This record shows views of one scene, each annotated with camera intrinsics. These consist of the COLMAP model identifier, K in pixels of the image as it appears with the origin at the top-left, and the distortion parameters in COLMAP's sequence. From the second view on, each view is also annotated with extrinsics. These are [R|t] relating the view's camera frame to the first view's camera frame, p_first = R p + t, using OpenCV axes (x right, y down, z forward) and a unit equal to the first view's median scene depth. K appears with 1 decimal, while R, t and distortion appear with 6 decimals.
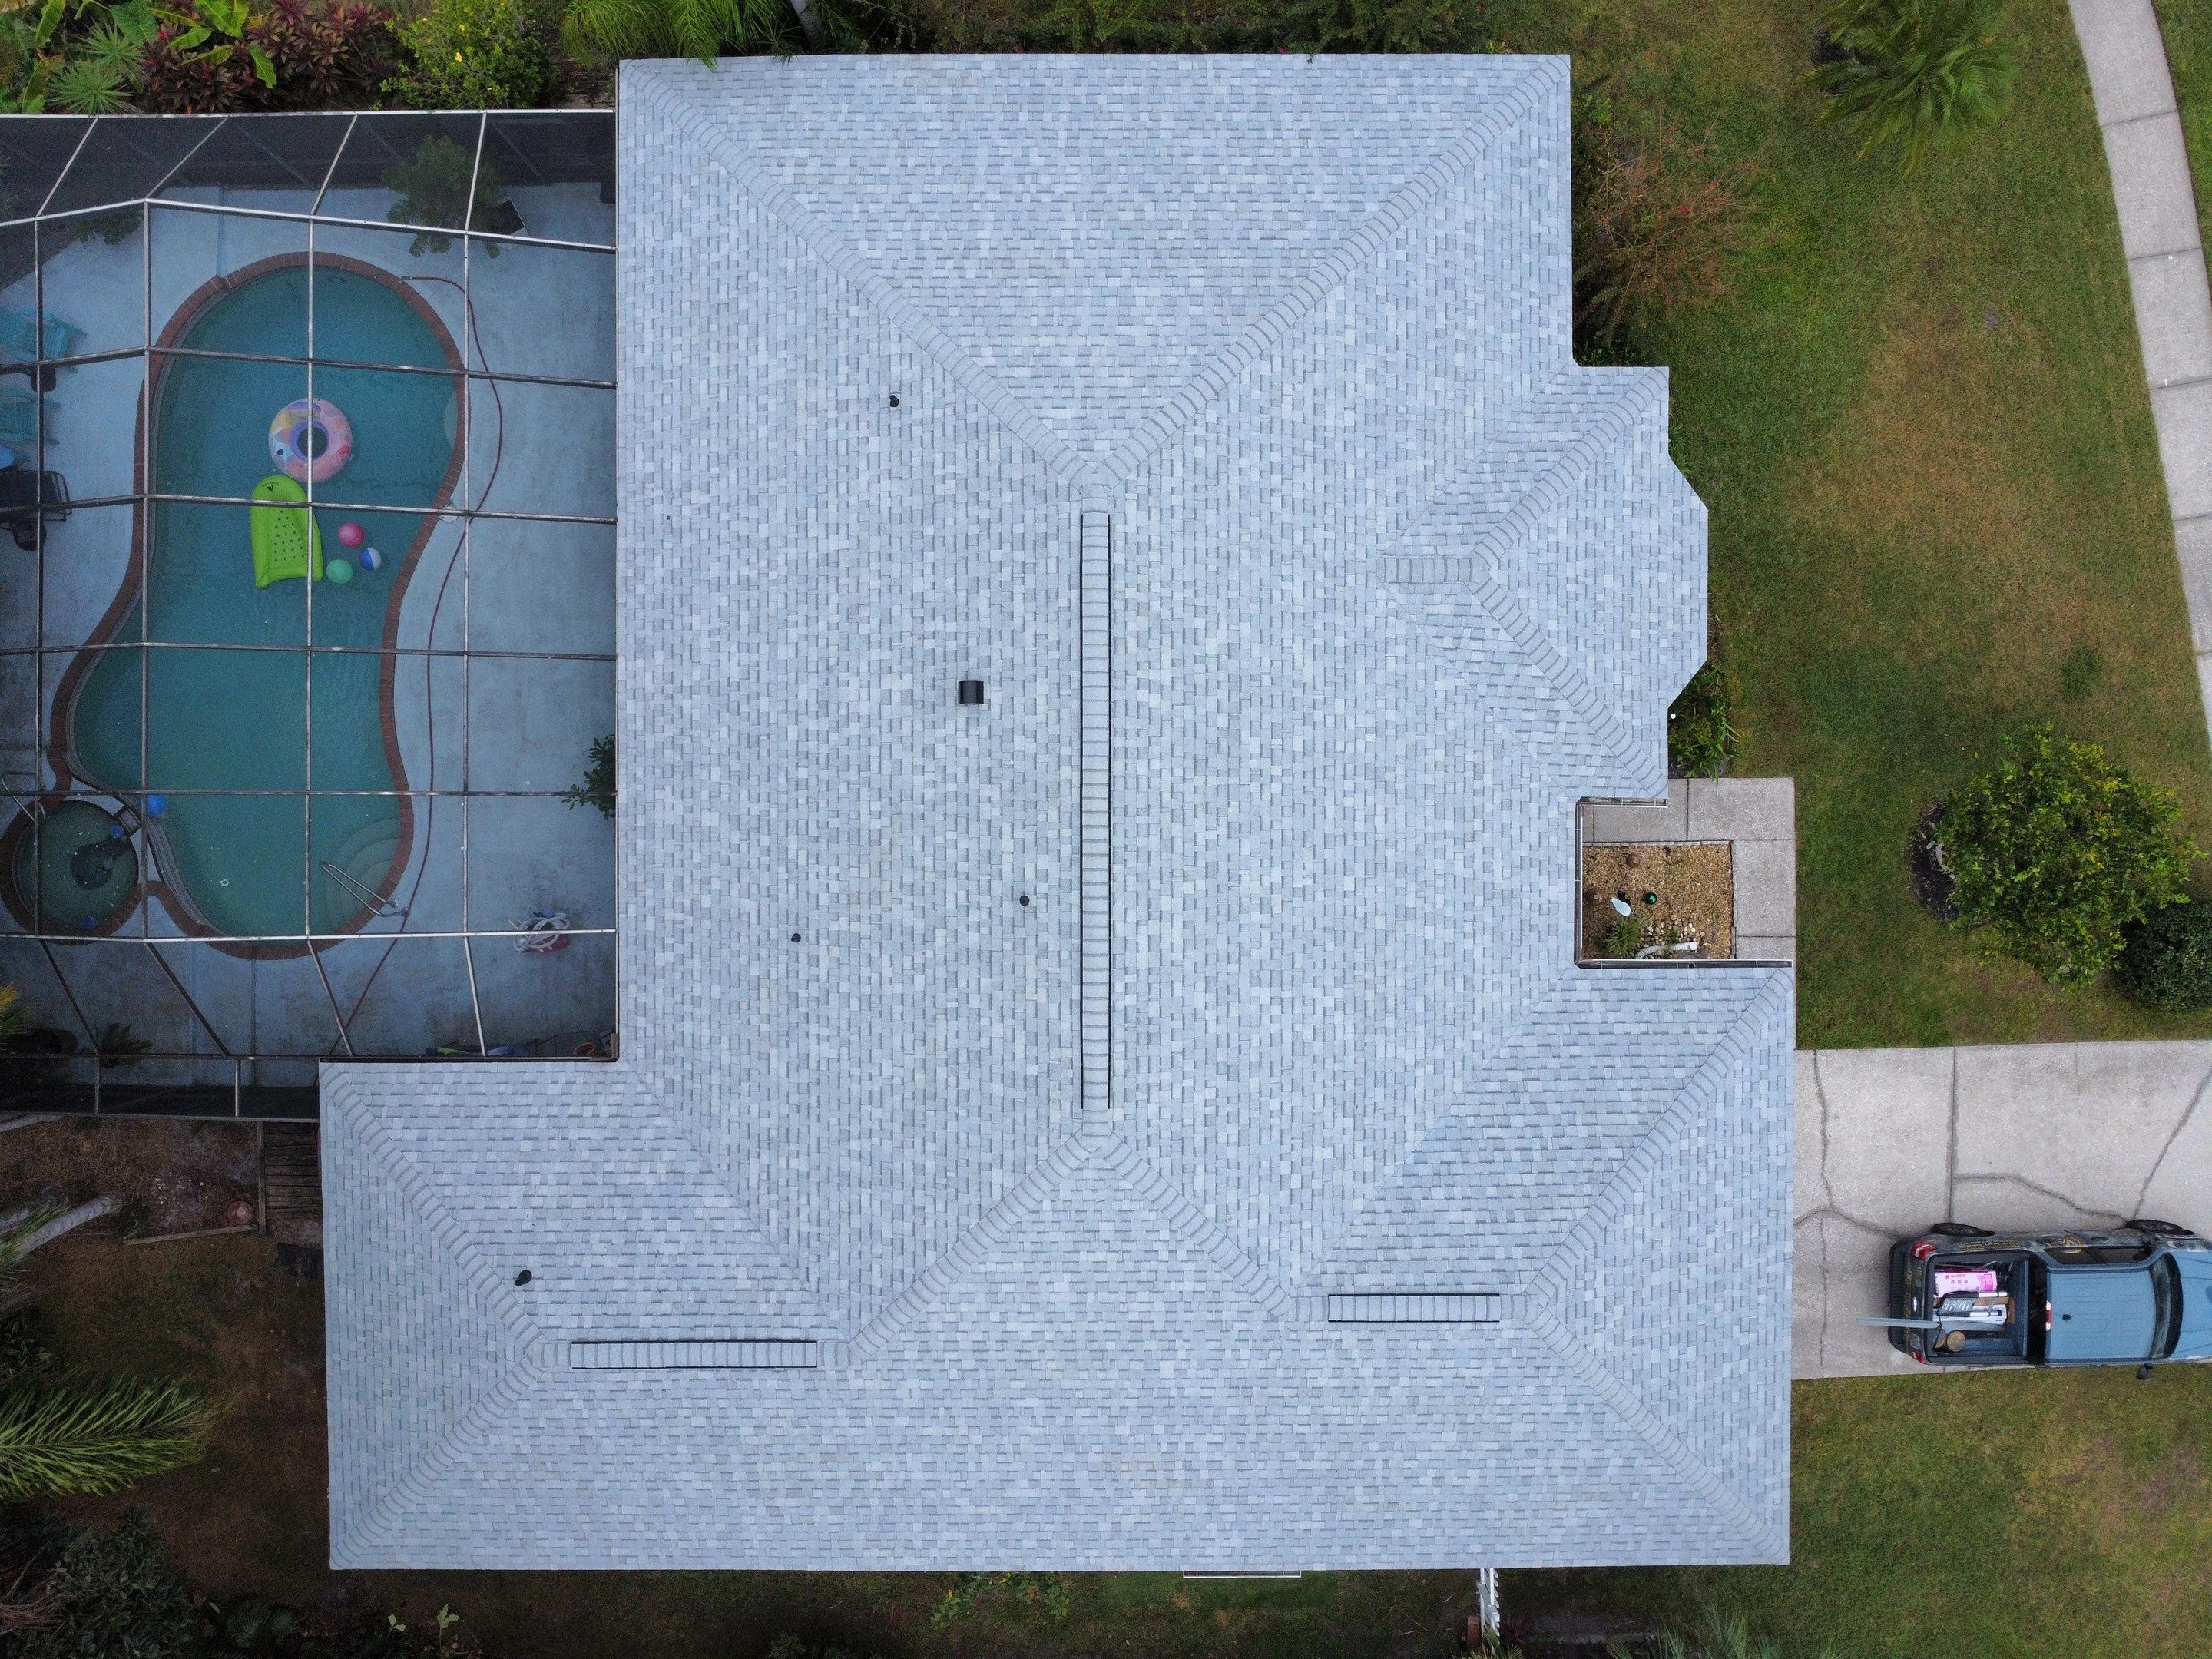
lens RADIAL K [[1610.4, 0, 1088.0], [0, 1610.4, 819.2], [0, 0, 1]] dist [-0.030278, -0.002929]
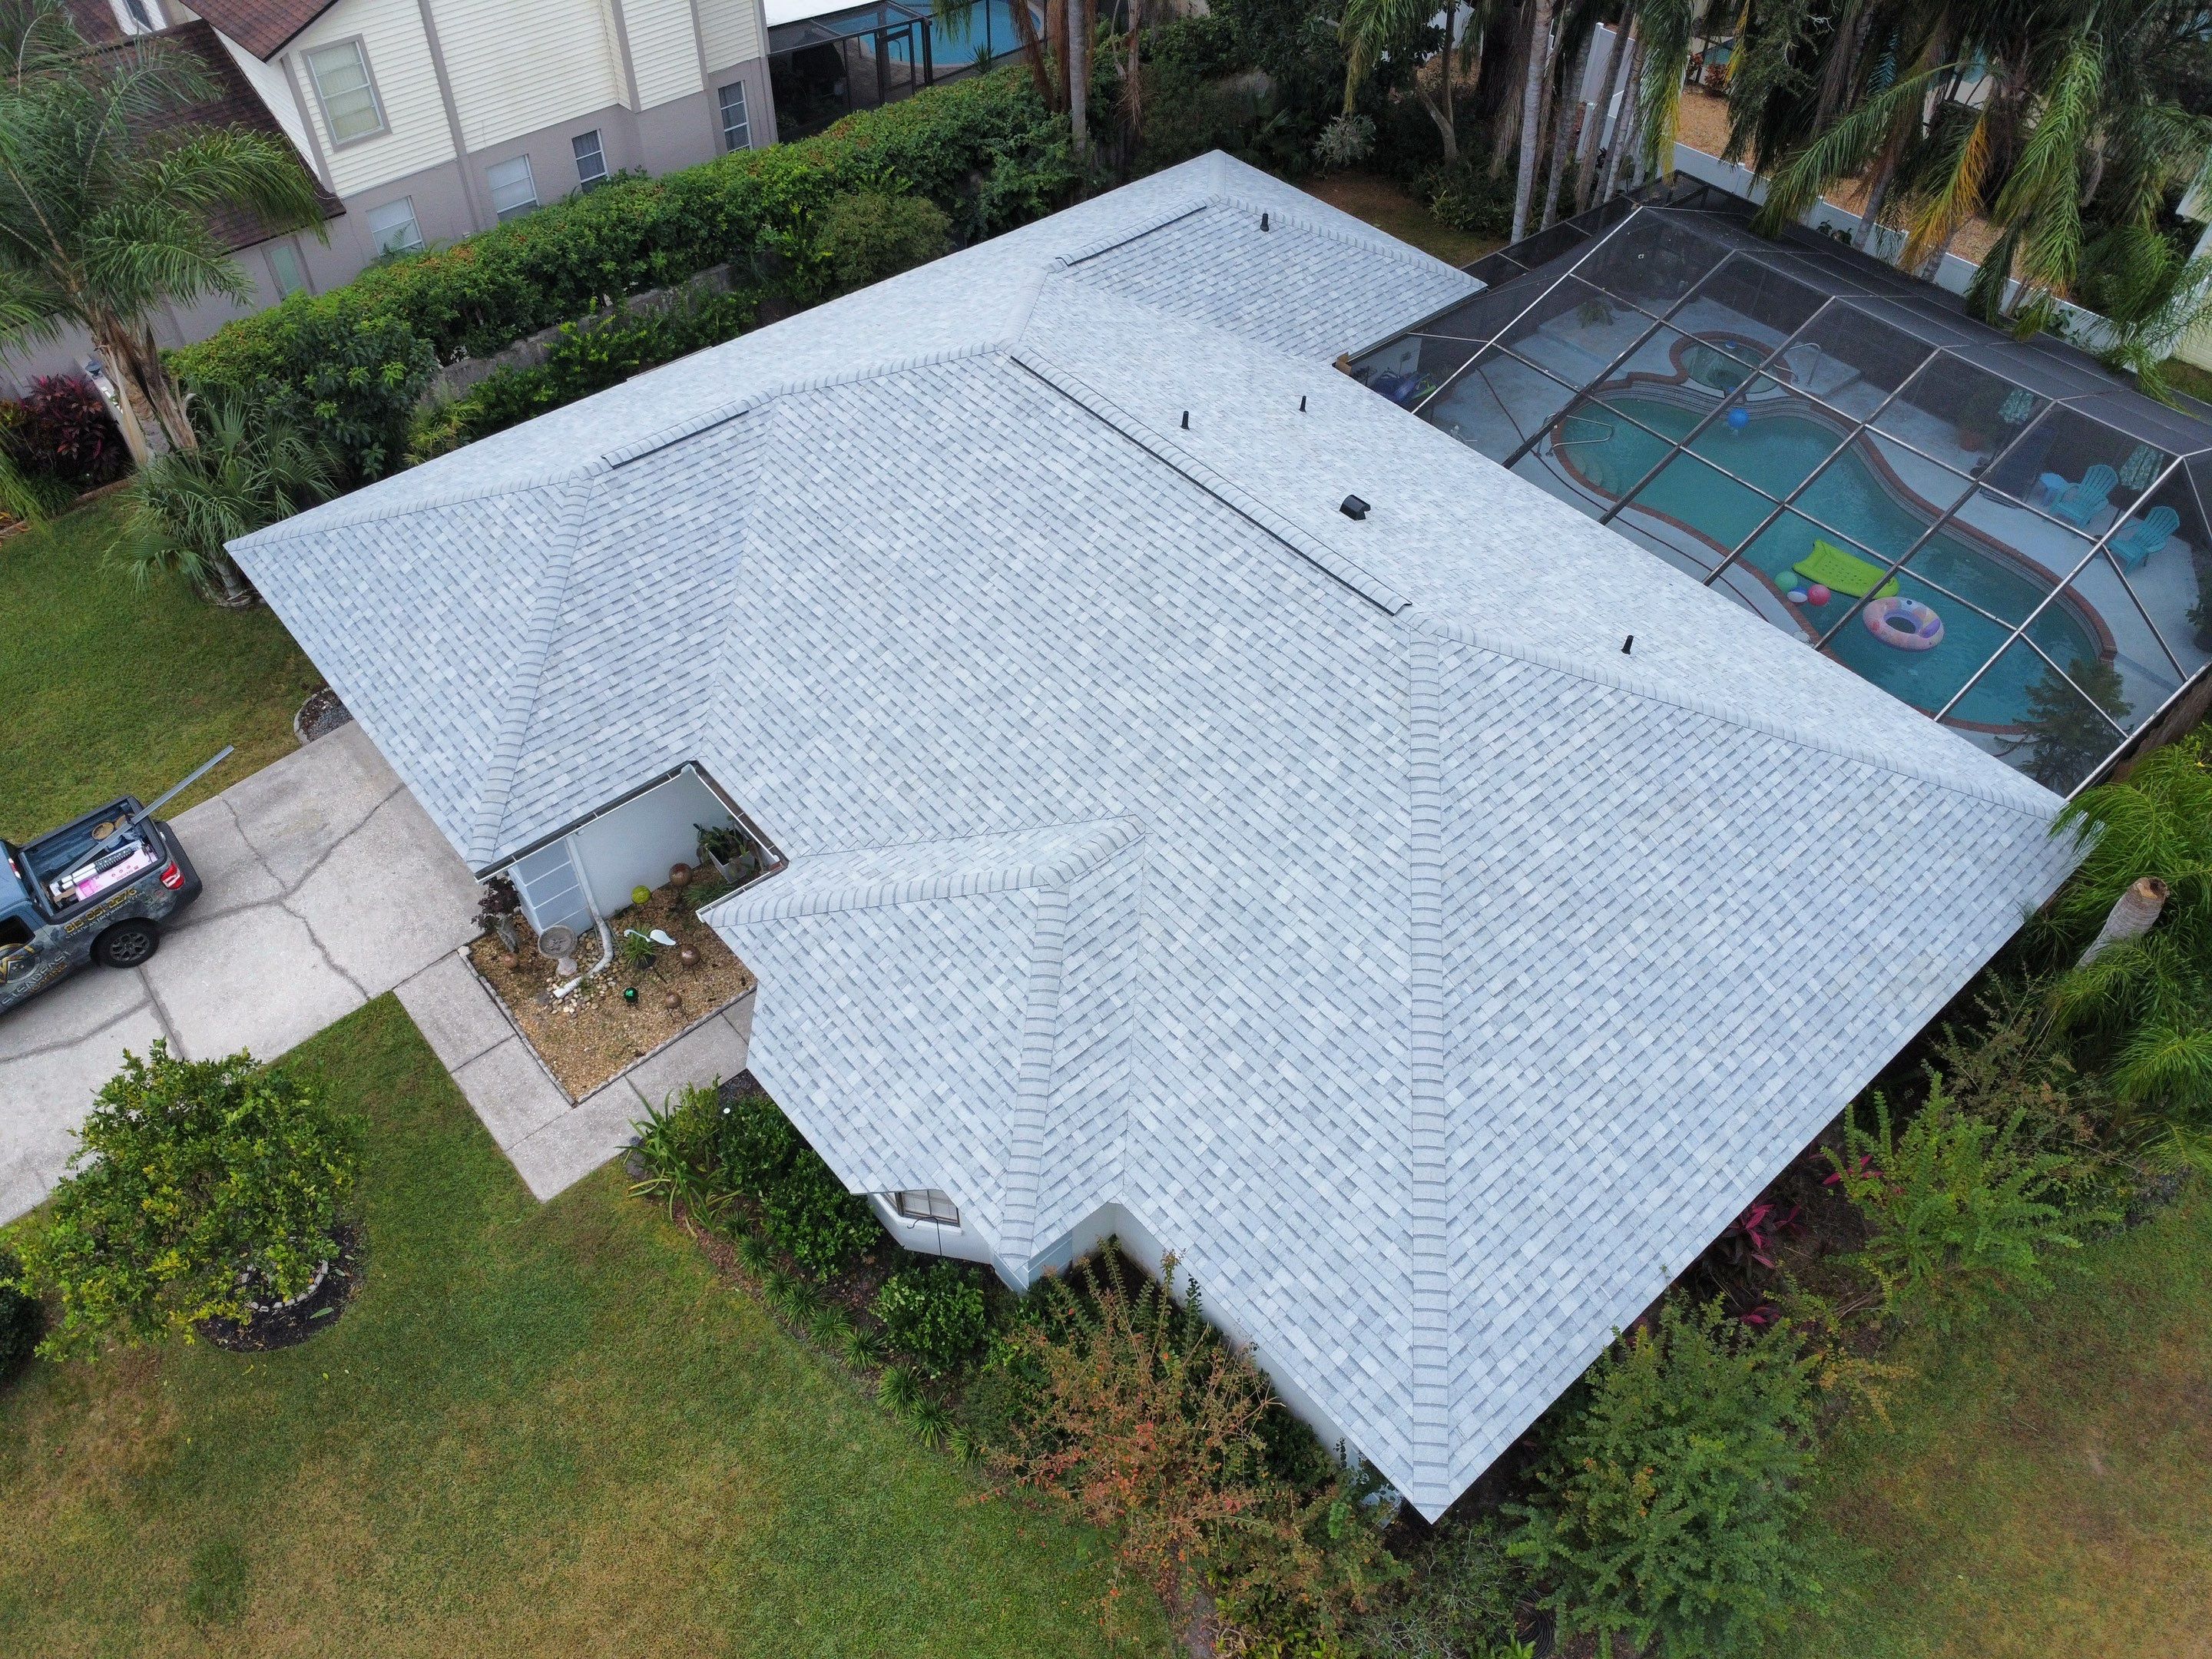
lens RADIAL K [[1610.4, 0, 1098.5], [0, 1610.4, 812.6], [0, 0, 1]] dist [-0.030278, -0.002929]
pose [[-0.760527, 0.471168, -0.446765, 0.574873], [-0.649134, -0.567568, 0.506450, -0.571724], [-0.014947, 0.675179, 0.737502, 0.336274]]
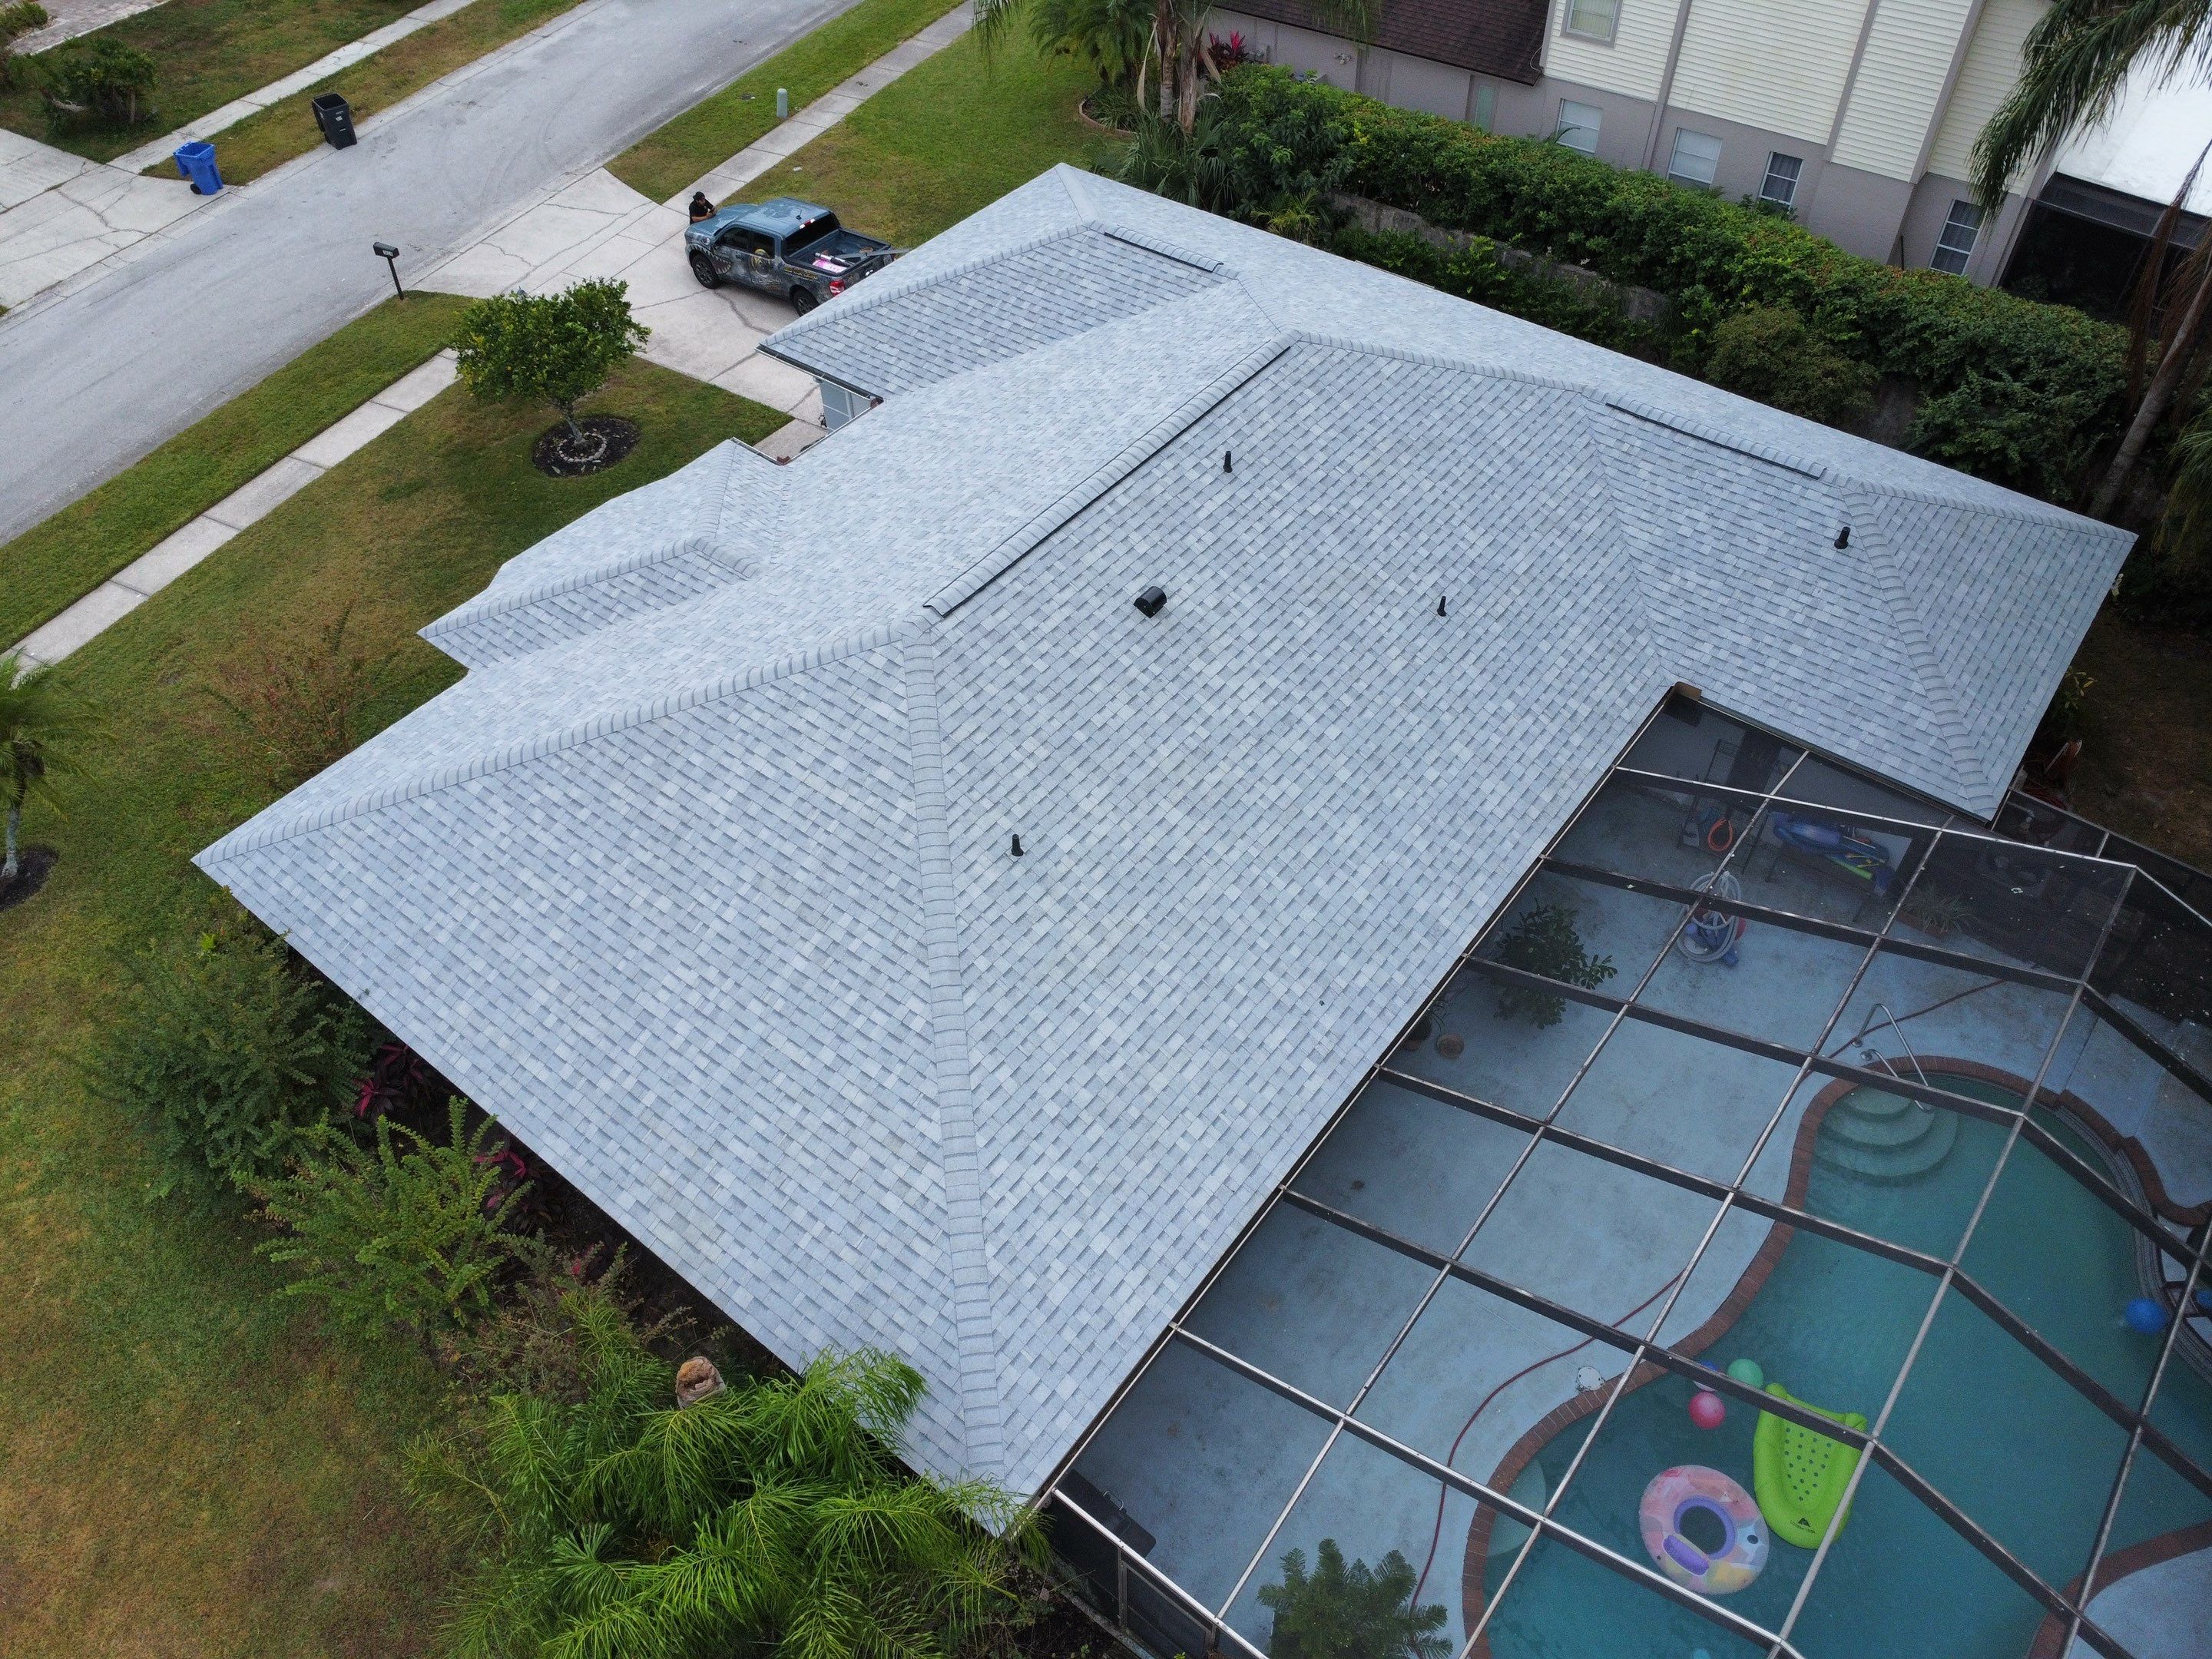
lens RADIAL K [[1610.4, 0, 1100.3], [0, 1610.4, 820.6], [0, 0, 1]] dist [-0.030278, -0.002929]
pose [[-0.785990, -0.441951, 0.432318, -0.490803], [0.617716, -0.590155, 0.519753, -0.632940], [0.025429, 0.675571, 0.736857, 0.346764]]
